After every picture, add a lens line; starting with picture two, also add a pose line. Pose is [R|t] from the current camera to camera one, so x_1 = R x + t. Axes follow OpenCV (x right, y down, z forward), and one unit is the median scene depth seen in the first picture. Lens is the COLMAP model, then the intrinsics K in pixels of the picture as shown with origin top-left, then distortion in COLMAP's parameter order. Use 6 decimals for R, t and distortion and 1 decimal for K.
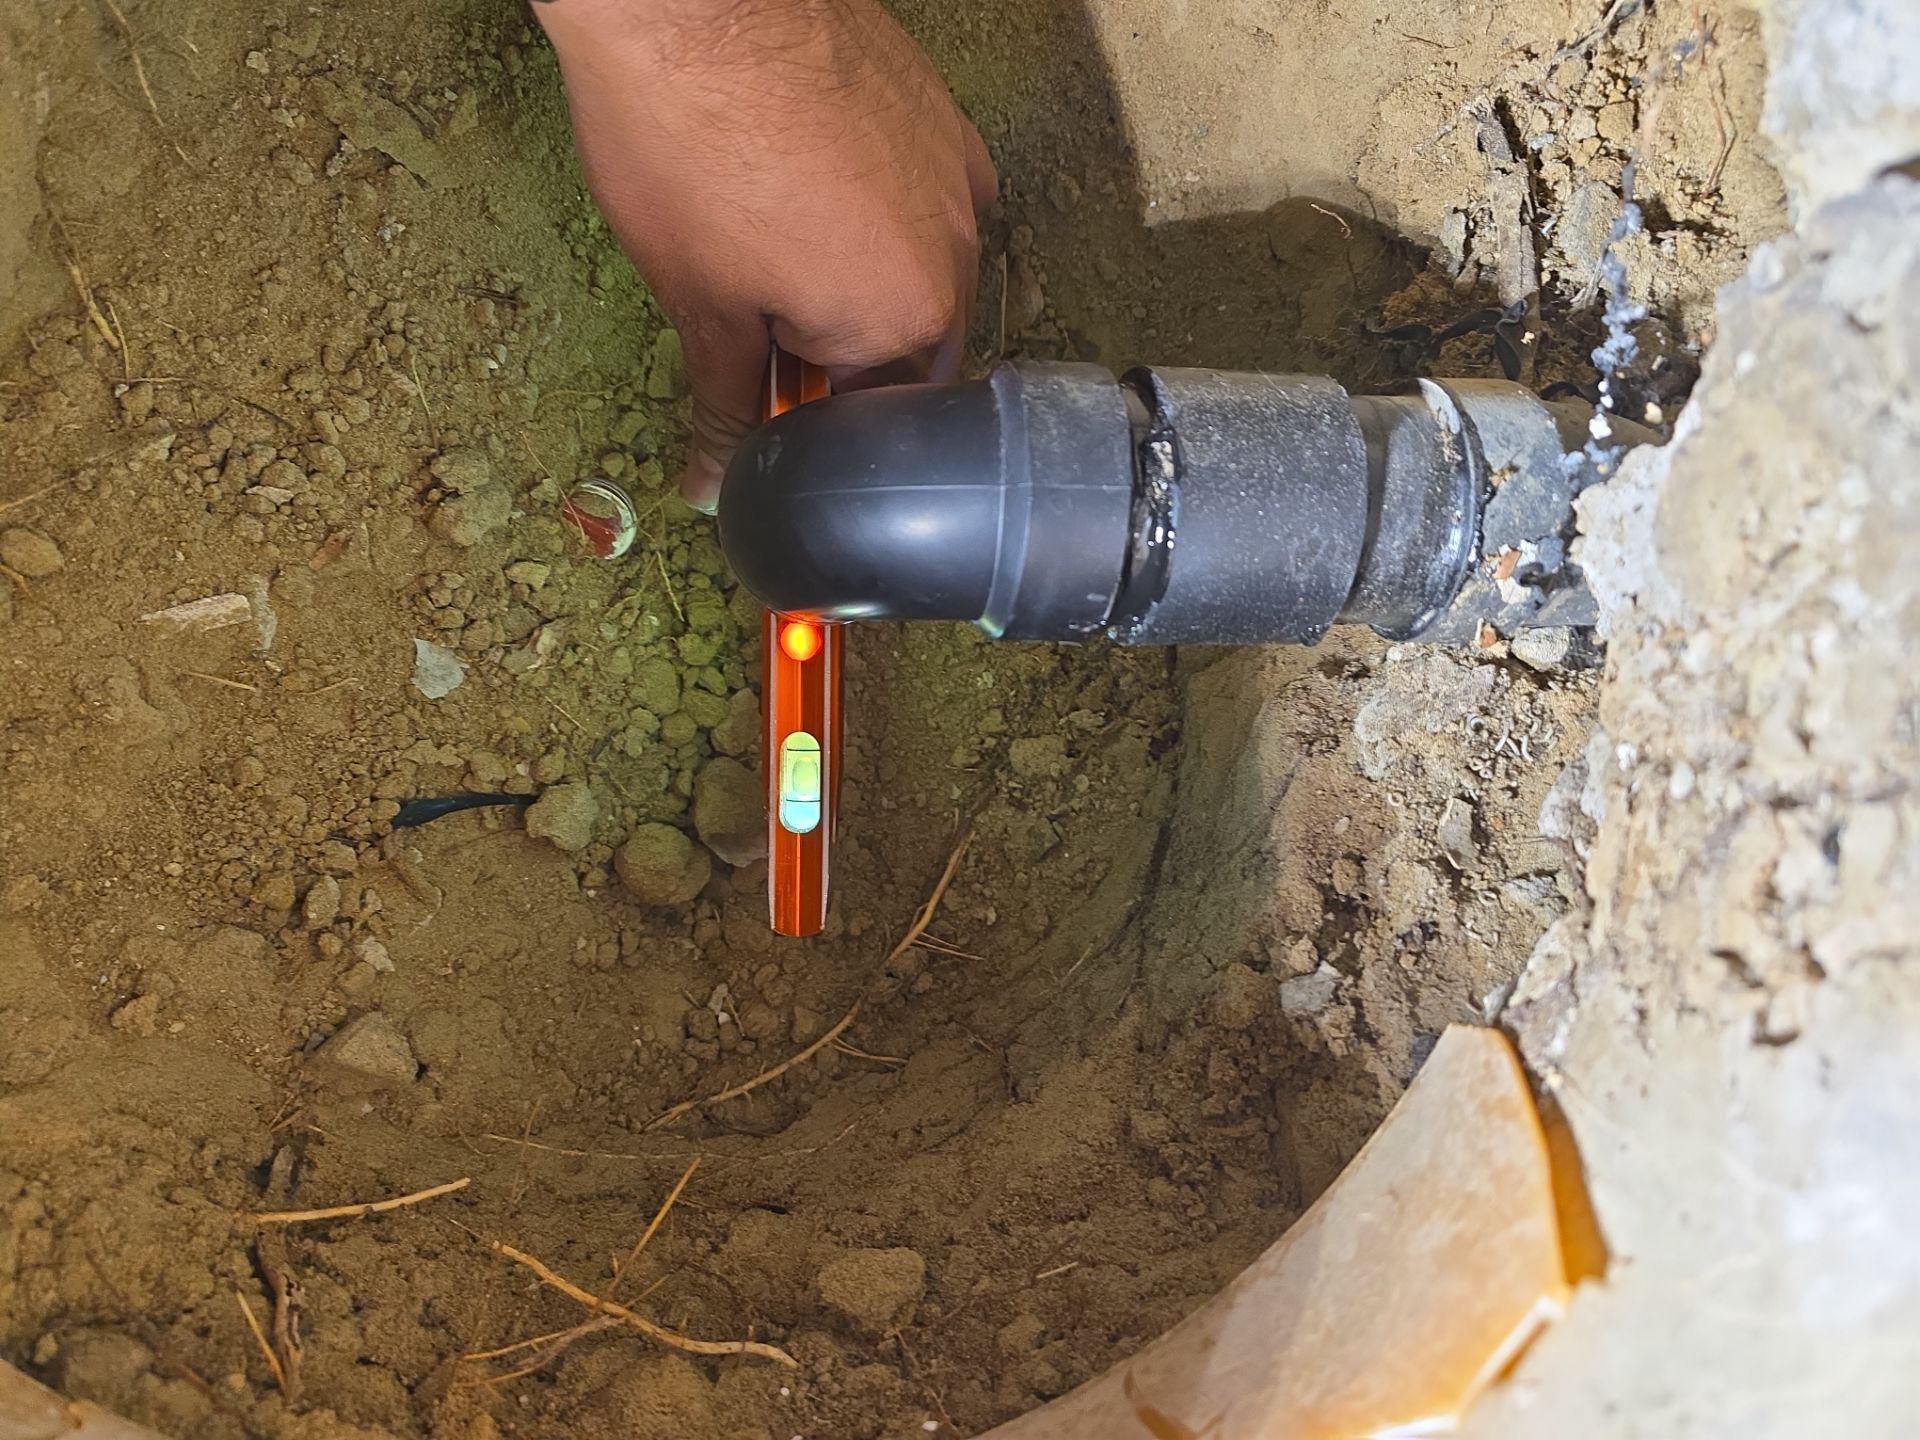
lens RADIAL K [[1341.8, 0, 961.9], [0, 1341.8, 727.6], [0, 0, 1]] dist [0.056770, -0.062020]
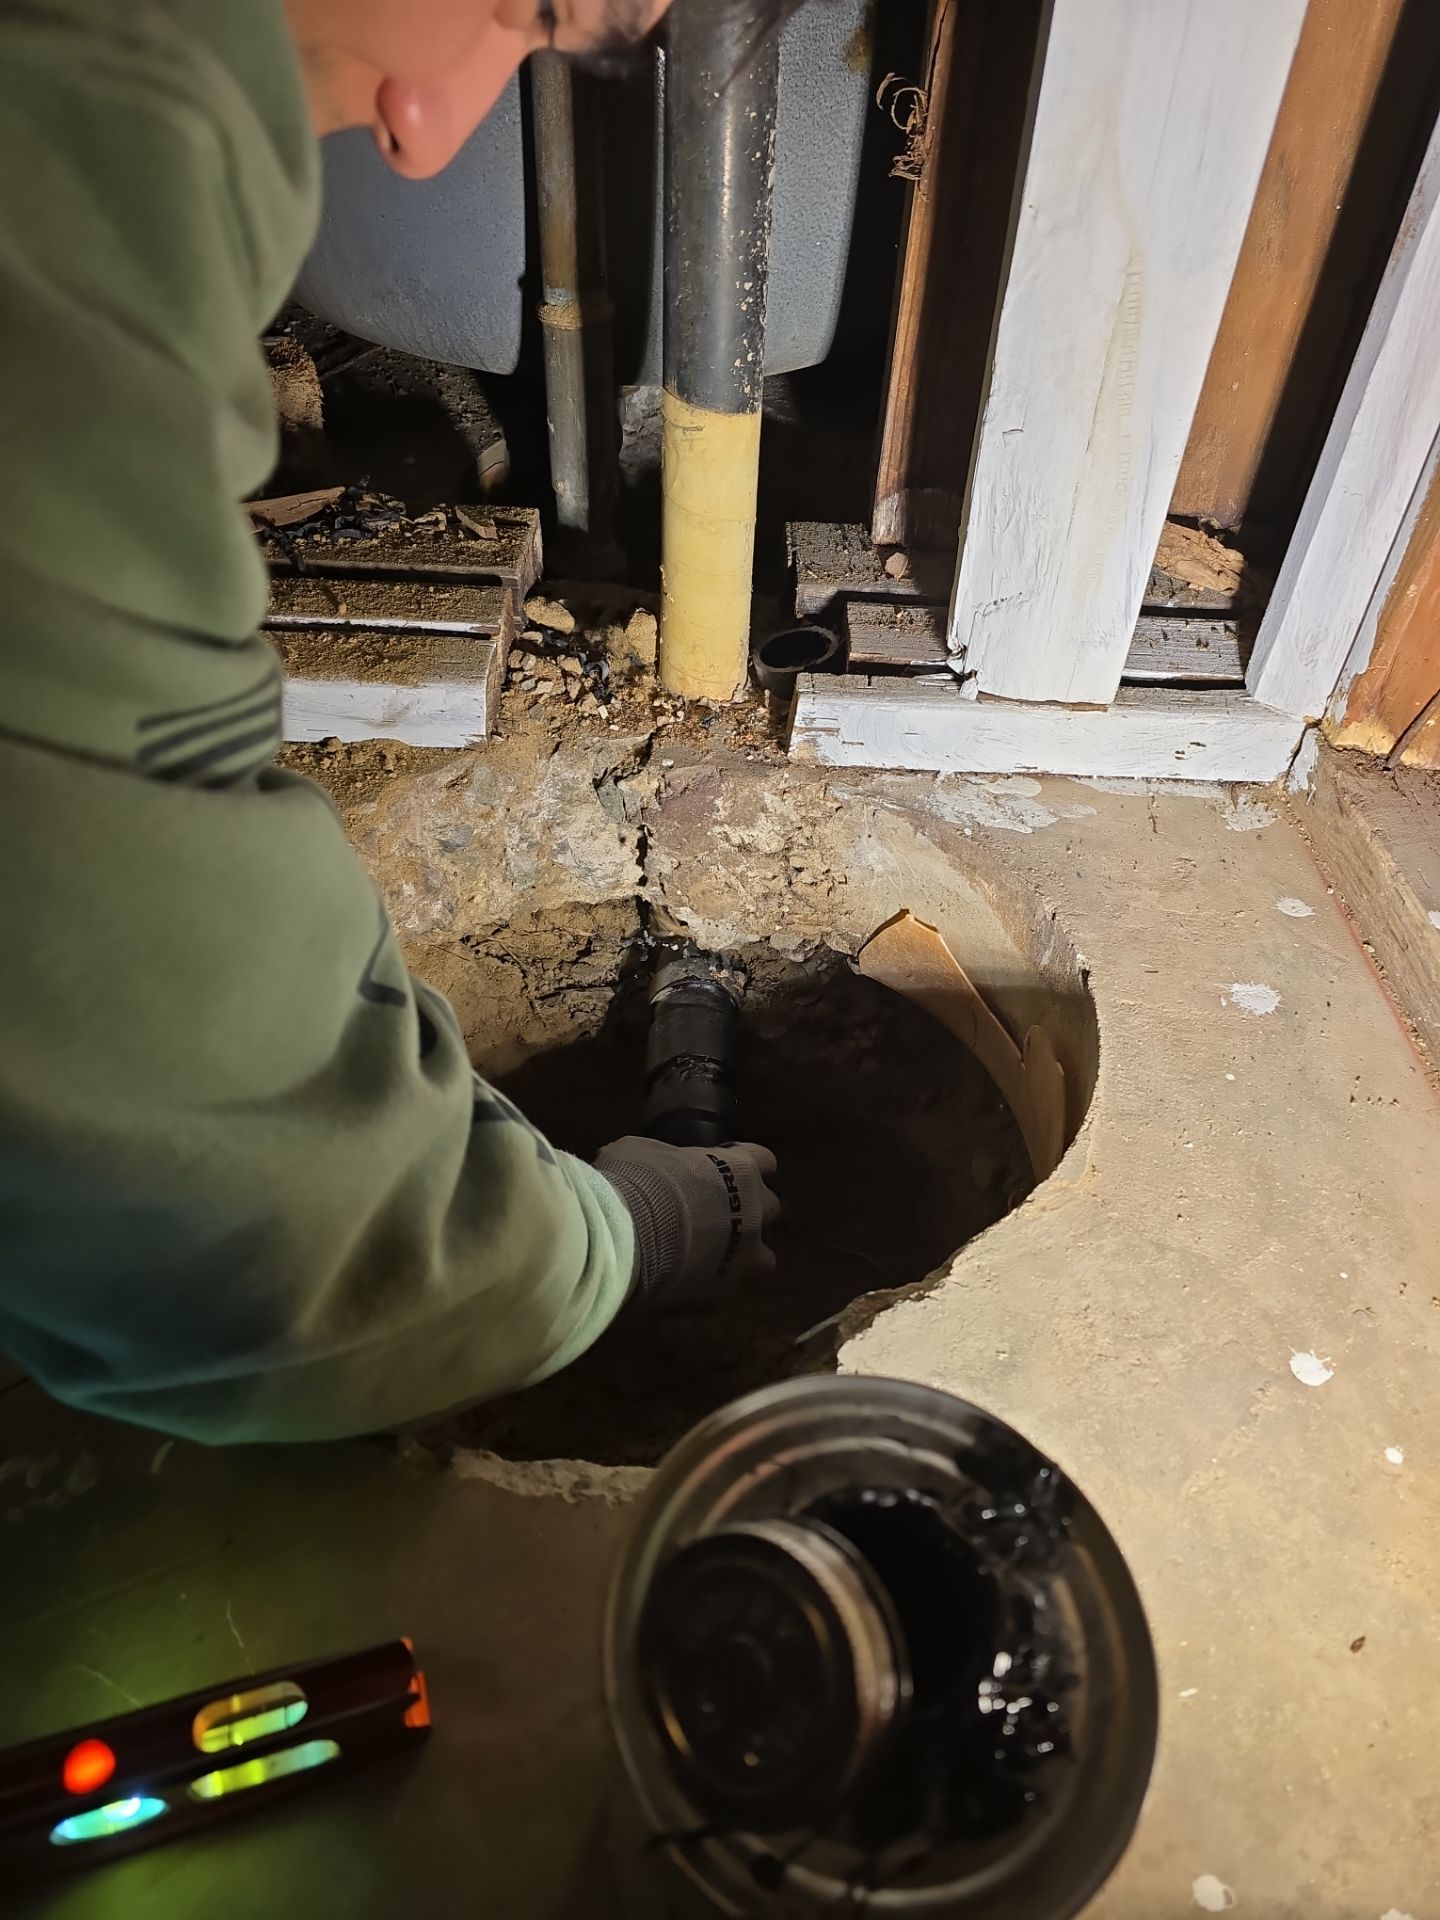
lens RADIAL K [[1341.8, 0, 735.7], [0, 1341.8, 965.0], [0, 0, 1]] dist [0.056770, -0.062020]
pose [[-0.006118, -0.811451, 0.584388, -1.059516], [0.999975, -0.006964, 0.000800, -0.061471], [0.003421, 0.584378, 0.811474, -1.154251]]
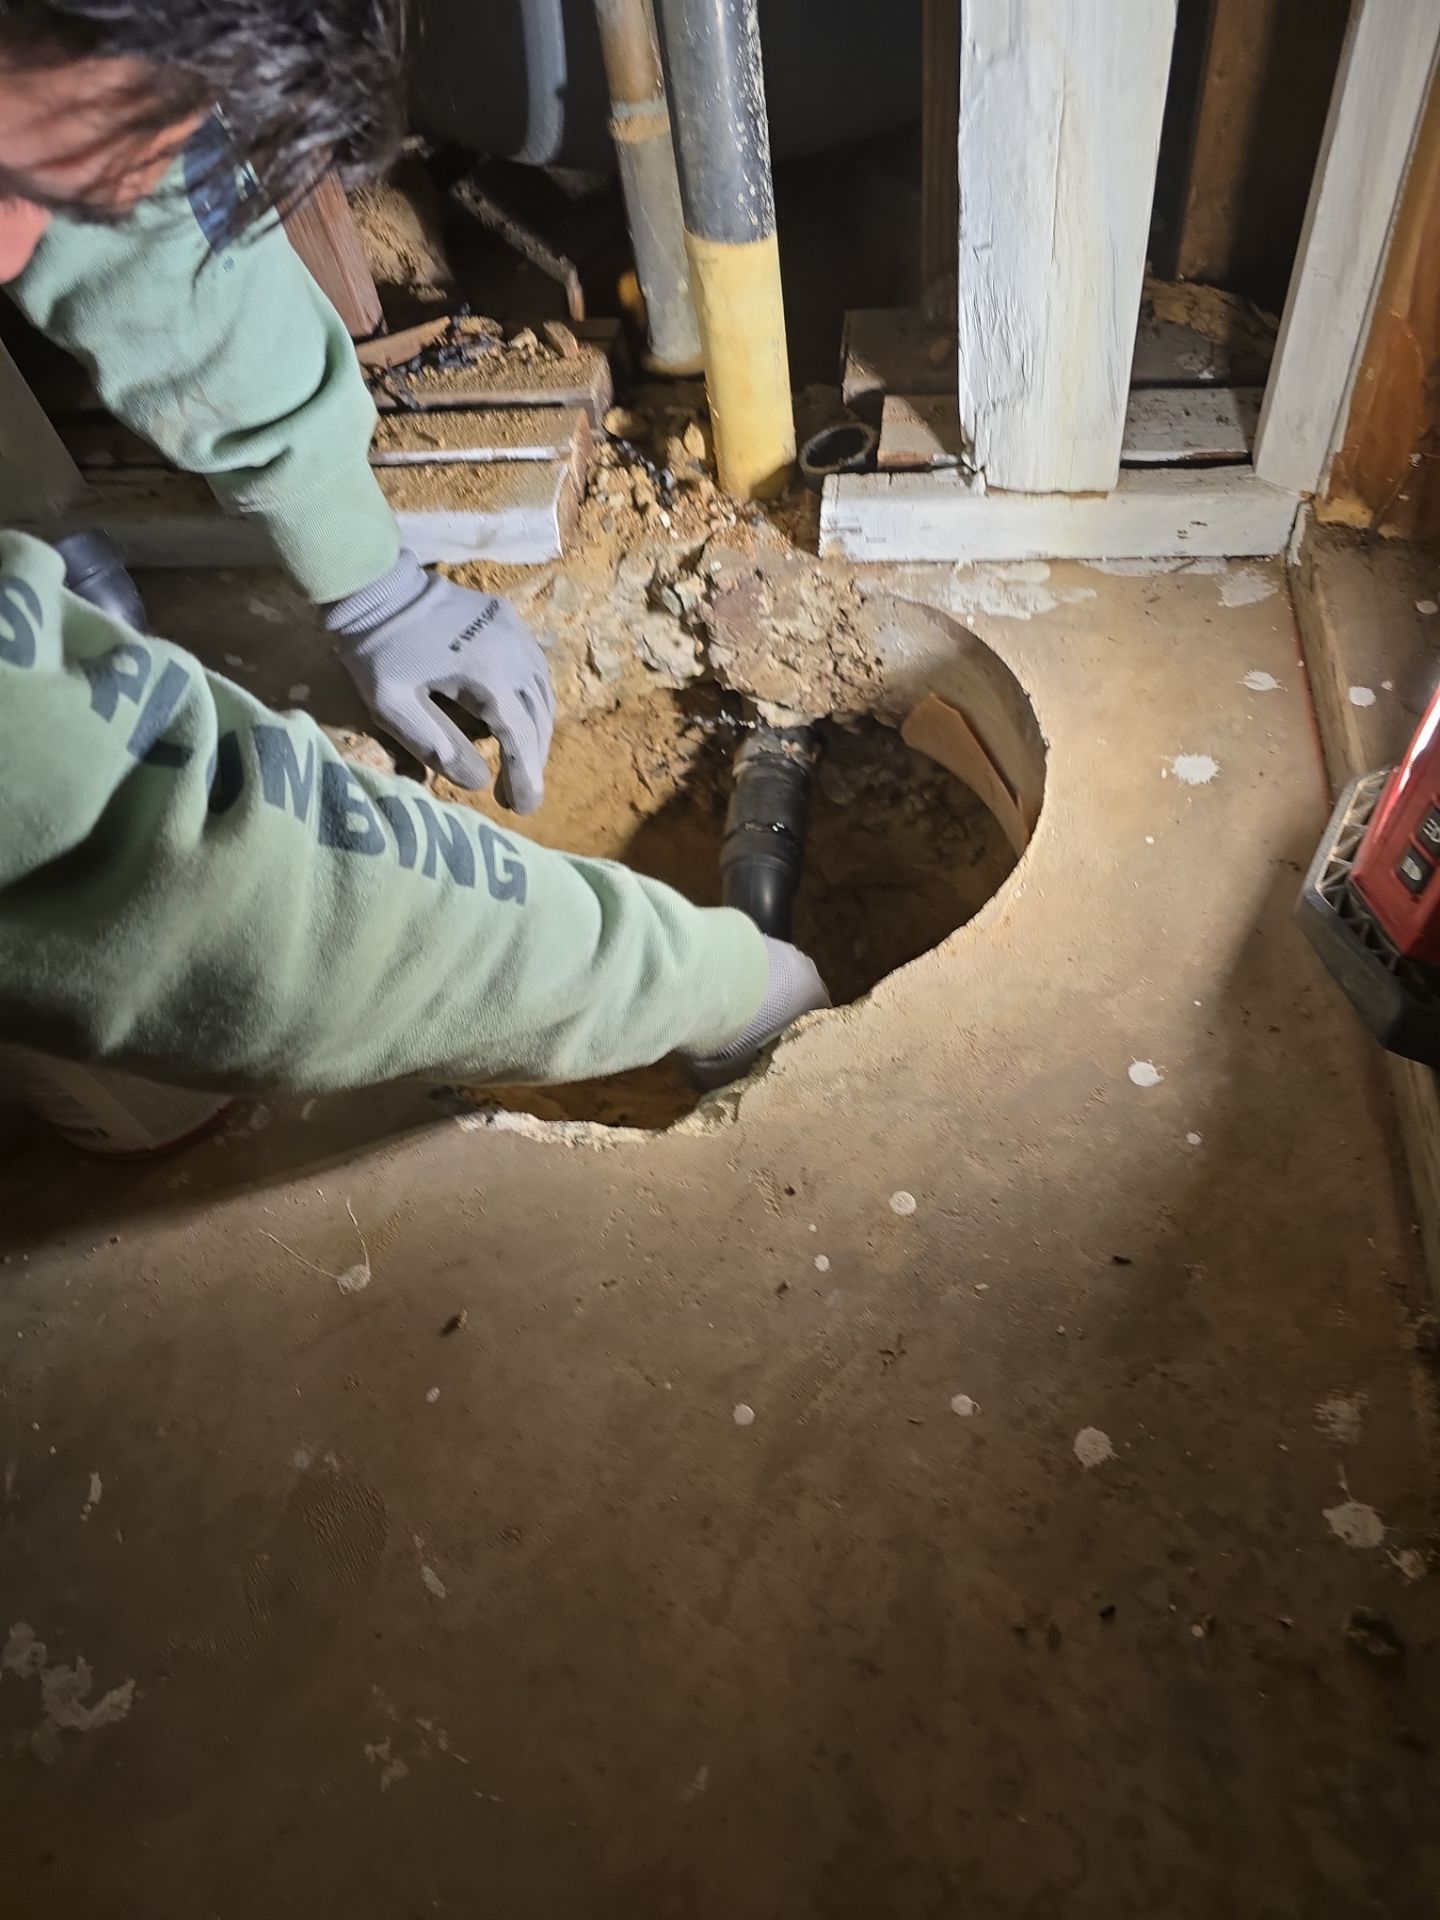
lens RADIAL K [[1341.8, 0, 721.2], [0, 1341.8, 974.0], [0, 0, 1]] dist [0.056770, -0.062020]
pose [[0.083547, -0.911130, 0.403561, -1.209603], [0.980022, 0.001776, -0.198880, 0.312475], [0.180489, 0.412114, 0.893077, -1.477896]]
